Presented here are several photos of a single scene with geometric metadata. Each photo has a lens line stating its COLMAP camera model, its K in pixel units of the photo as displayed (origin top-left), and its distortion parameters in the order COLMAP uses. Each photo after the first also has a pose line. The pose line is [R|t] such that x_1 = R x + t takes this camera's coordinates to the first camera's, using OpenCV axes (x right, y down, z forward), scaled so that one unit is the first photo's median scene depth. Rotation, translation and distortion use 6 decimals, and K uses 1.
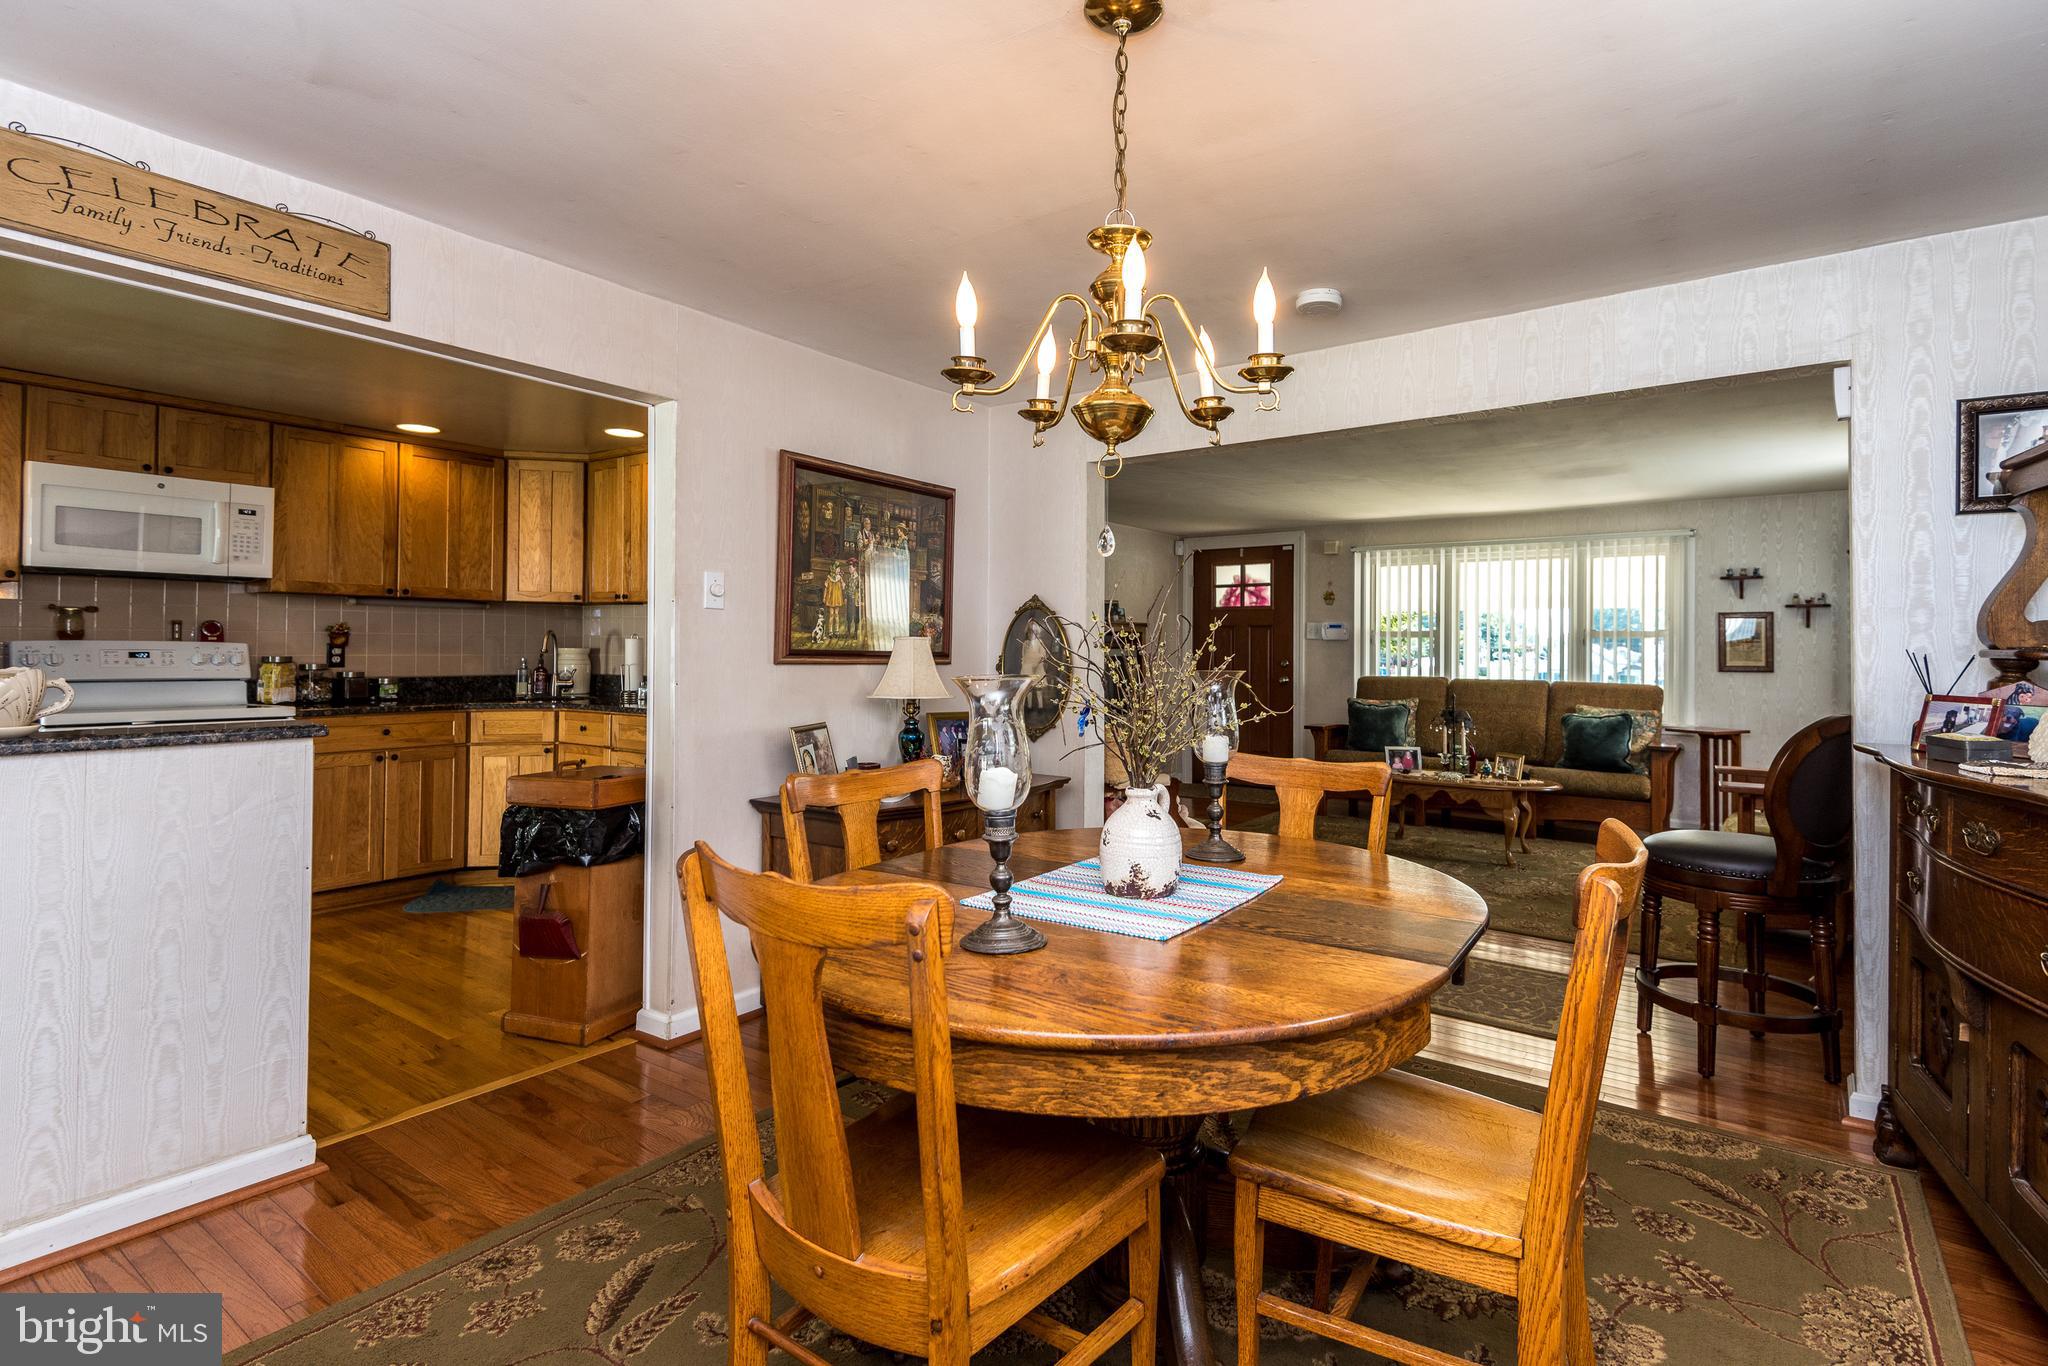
lens RADIAL K [[998.3, 0, 1063.6], [0, 998.3, 642.1], [0, 0, 1]] dist [0.020629, -0.010352]
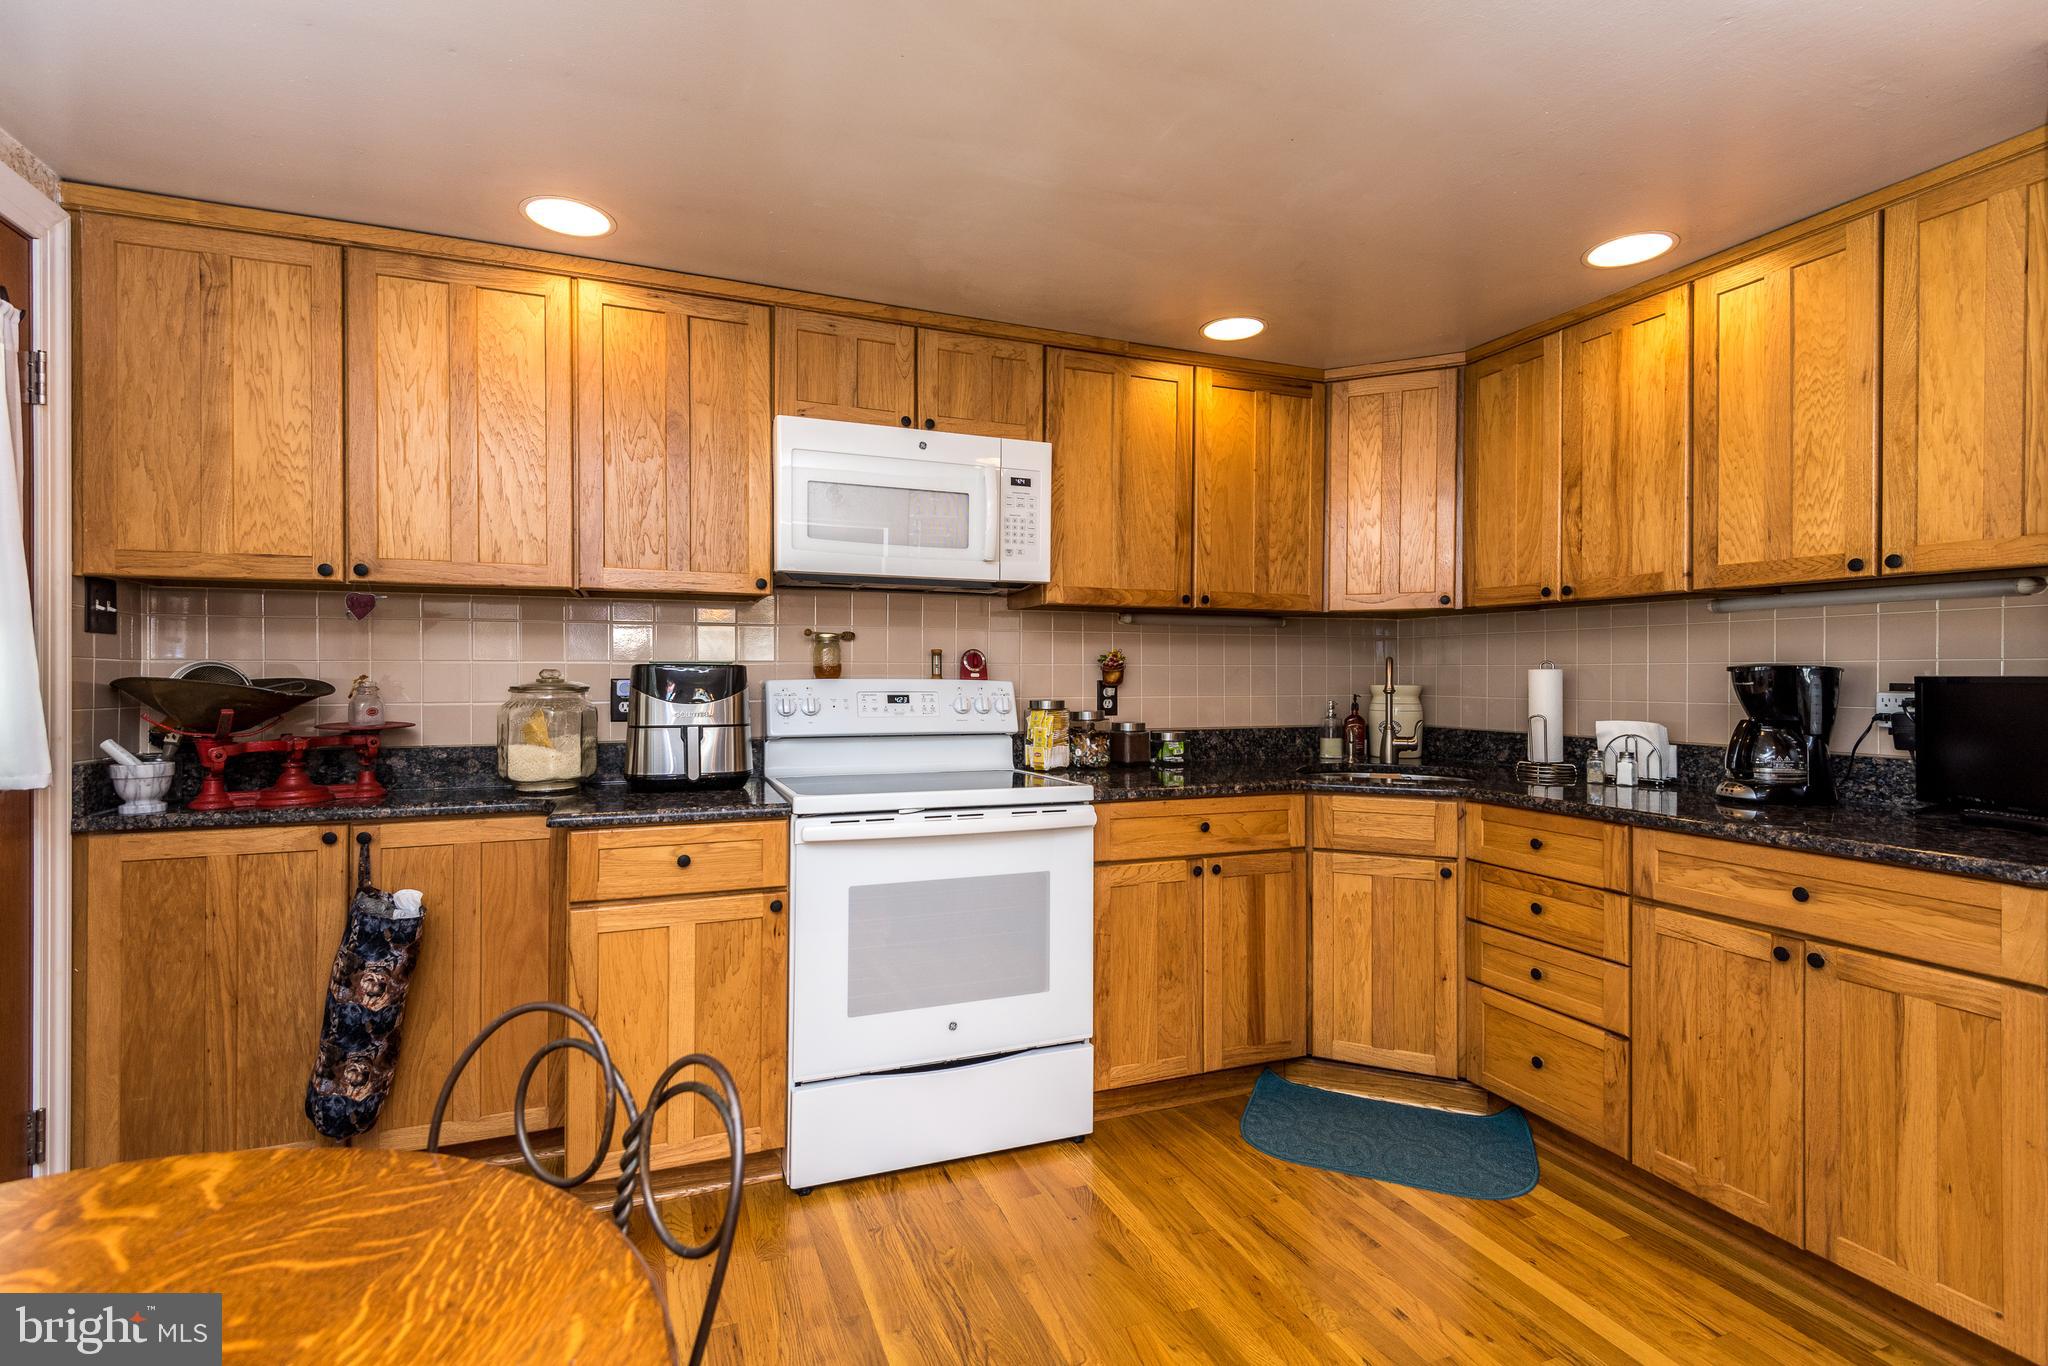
lens RADIAL K [[934.6, 0, 1041.3], [0, 934.6, 691.4], [0, 0, 1]] dist [0.015500, -0.000185]
pose [[0.847394, 0.003130, -0.530955, -0.445116], [0.008553, 0.999772, 0.019544, -0.004310], [0.530896, -0.021103, 0.847174, 0.458105]]
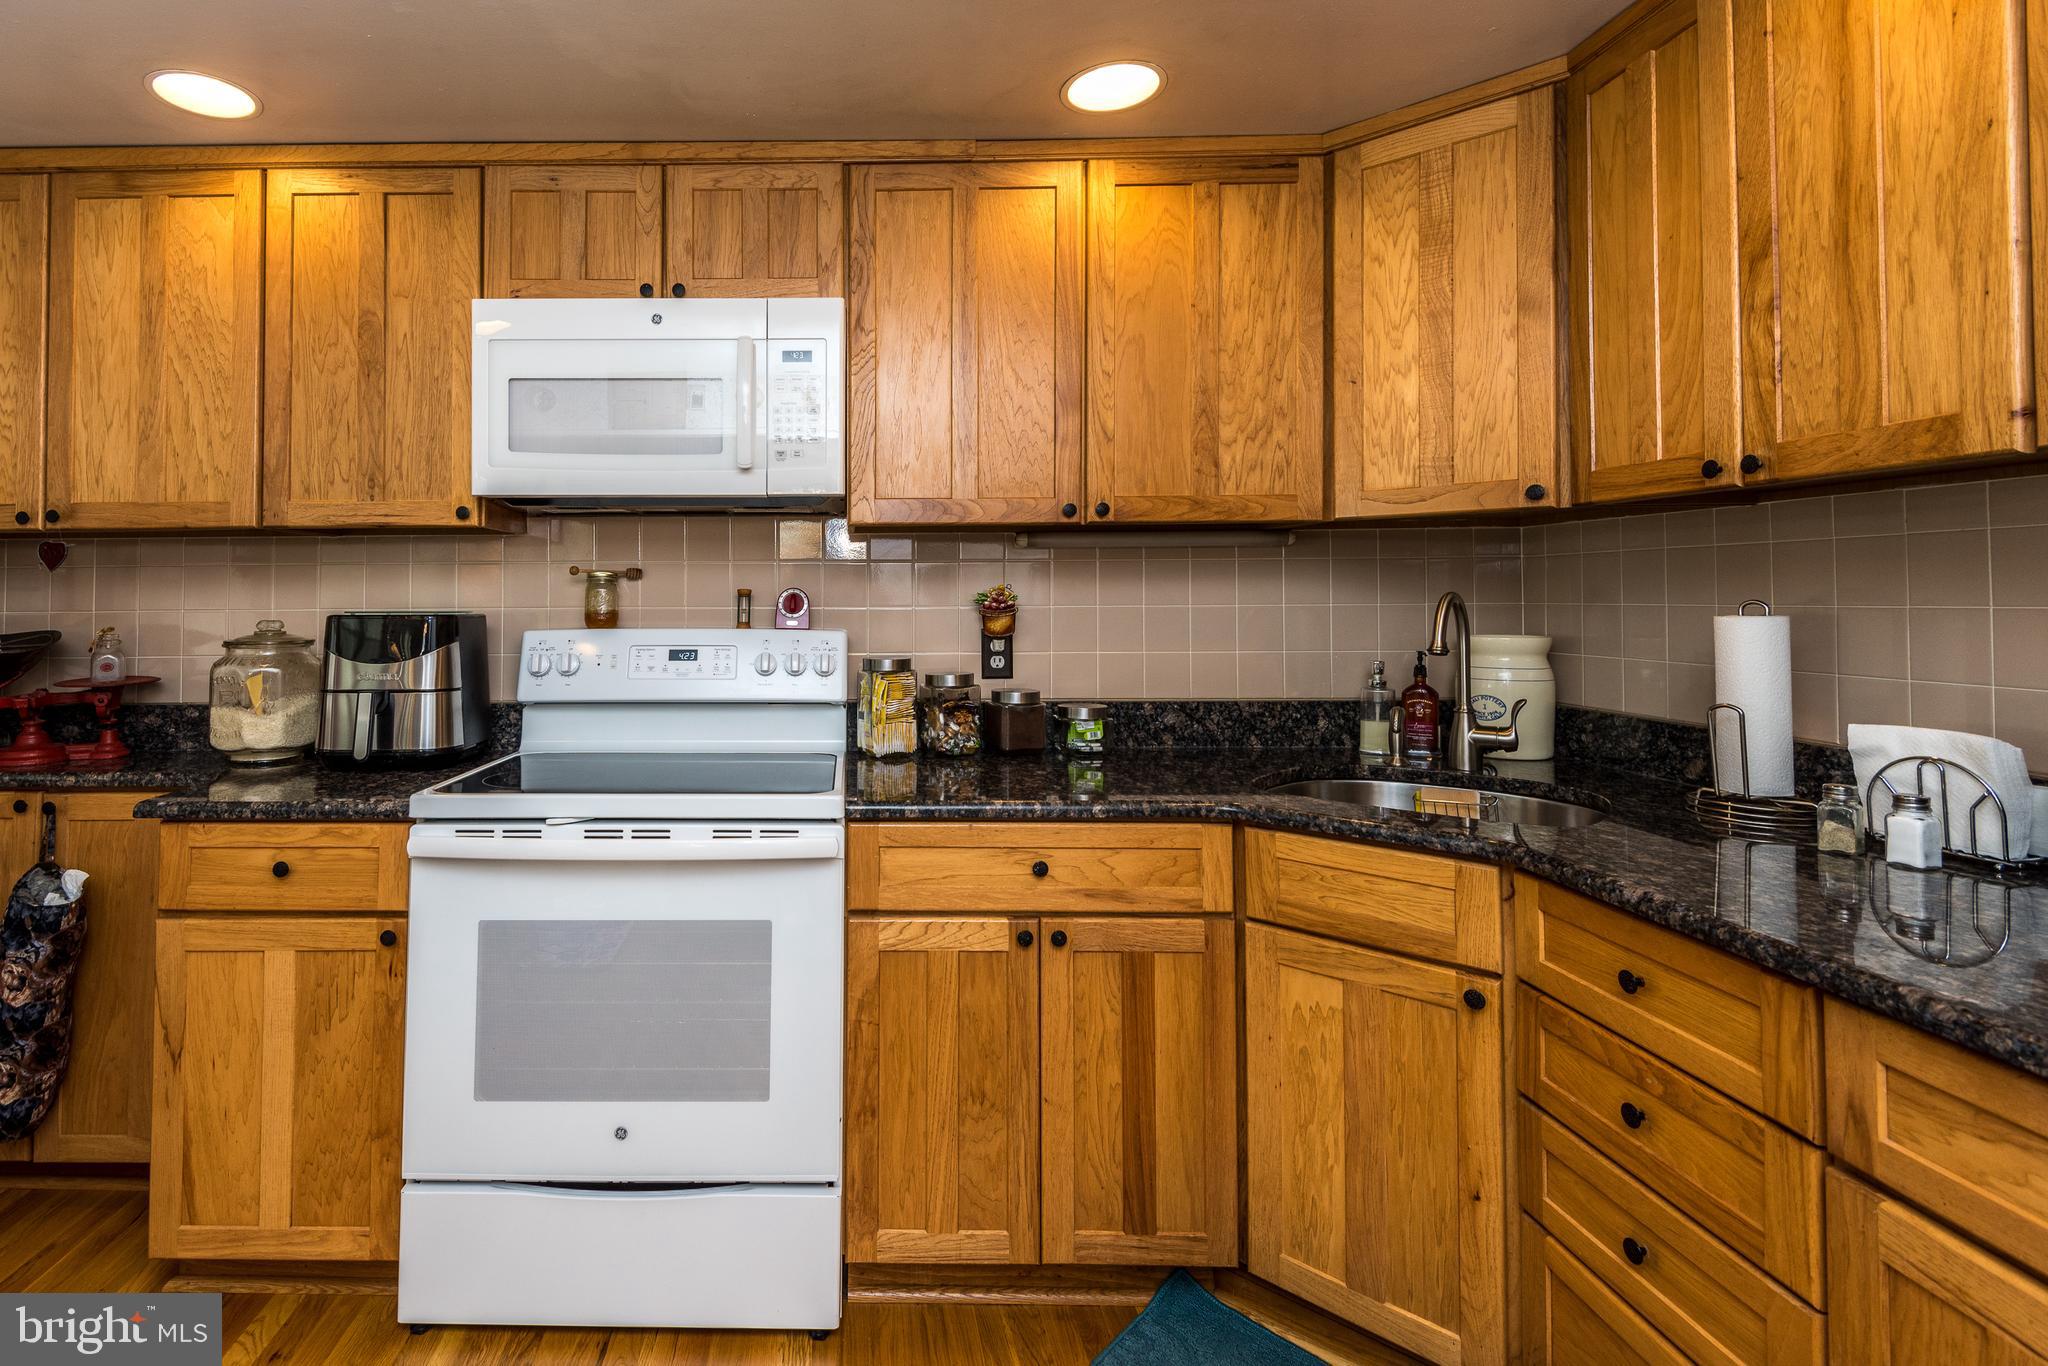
lens RADIAL K [[1011.1, 0, 857.4], [0, 1011.1, 591.0], [0, 0, 1]] dist [0.006492, -0.001849]
pose [[0.584740, -0.017160, -0.811039, -0.388635], [0.015297, 0.999832, -0.010125, -0.013633], [0.811077, -0.006486, 0.584904, 0.698746]]
